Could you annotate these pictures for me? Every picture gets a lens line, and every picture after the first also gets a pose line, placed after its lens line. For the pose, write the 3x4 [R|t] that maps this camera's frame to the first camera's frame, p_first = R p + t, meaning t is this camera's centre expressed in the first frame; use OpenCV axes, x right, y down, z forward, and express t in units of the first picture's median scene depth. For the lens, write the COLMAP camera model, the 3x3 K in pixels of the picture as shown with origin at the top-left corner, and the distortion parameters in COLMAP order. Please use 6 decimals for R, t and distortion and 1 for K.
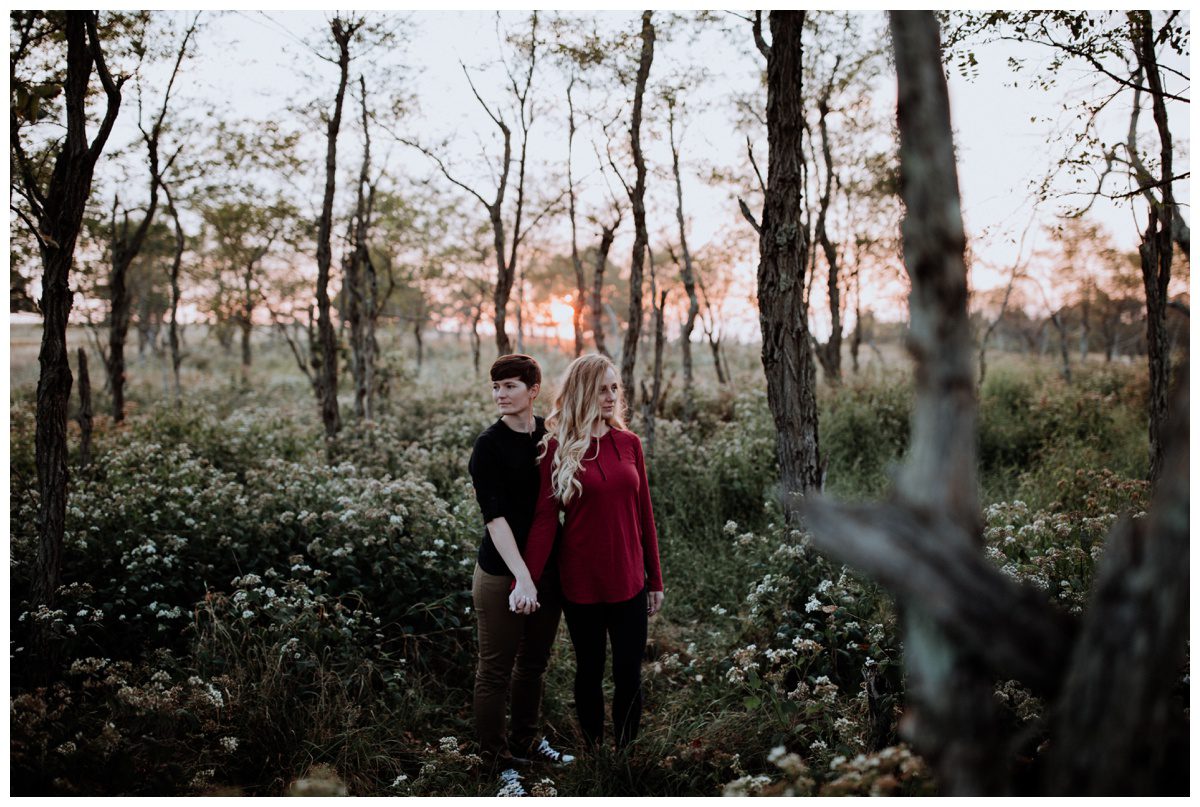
lens RADIAL K [[1142.1, 0, 611.0], [0, 1142.1, 403.1], [0, 0, 1]] dist [0.003450, -0.008586]
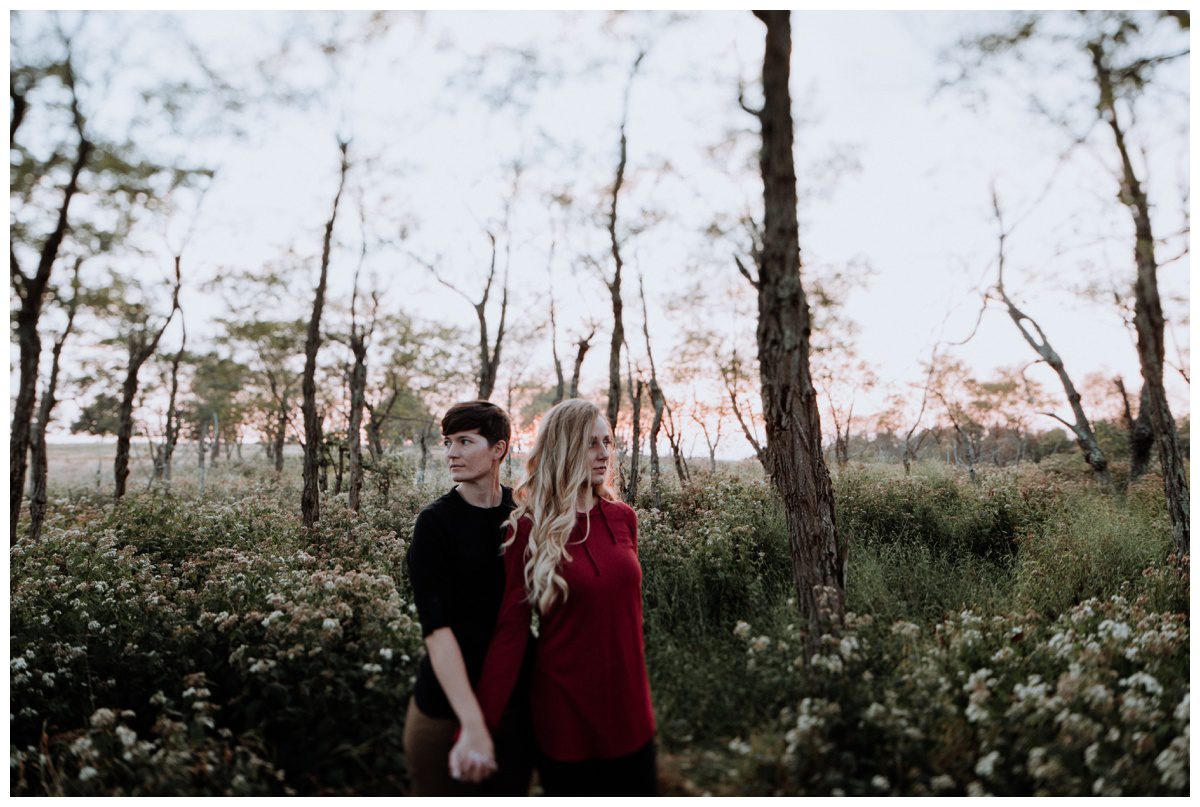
lens RADIAL K [[840.3, 0, 594.5], [0, 840.3, 316.7], [0, 0, 1]] dist [-0.005317, -0.001479]
pose [[0.999863, -0.000081, 0.016553, -0.008946], [0.003757, 0.974991, -0.222213, 0.017085], [-0.016121, 0.222245, 0.974858, 0.275383]]
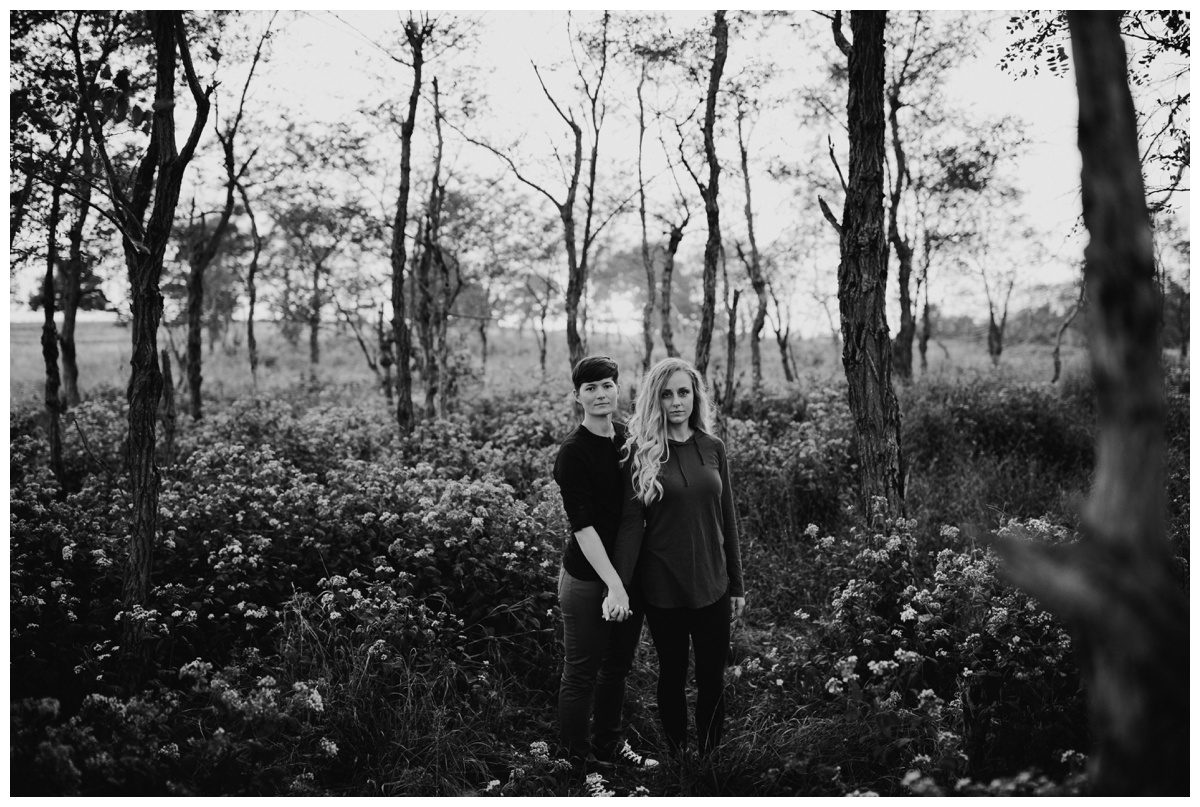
lens RADIAL K [[1142.1, 0, 611.0], [0, 1142.1, 403.1], [0, 0, 1]] dist [0.003450, -0.008586]
pose [[0.998717, -0.000354, -0.050632, -0.014449], [0.000557, 0.999992, 0.004005, -0.004504], [0.050631, -0.004028, 0.998709, 0.001877]]
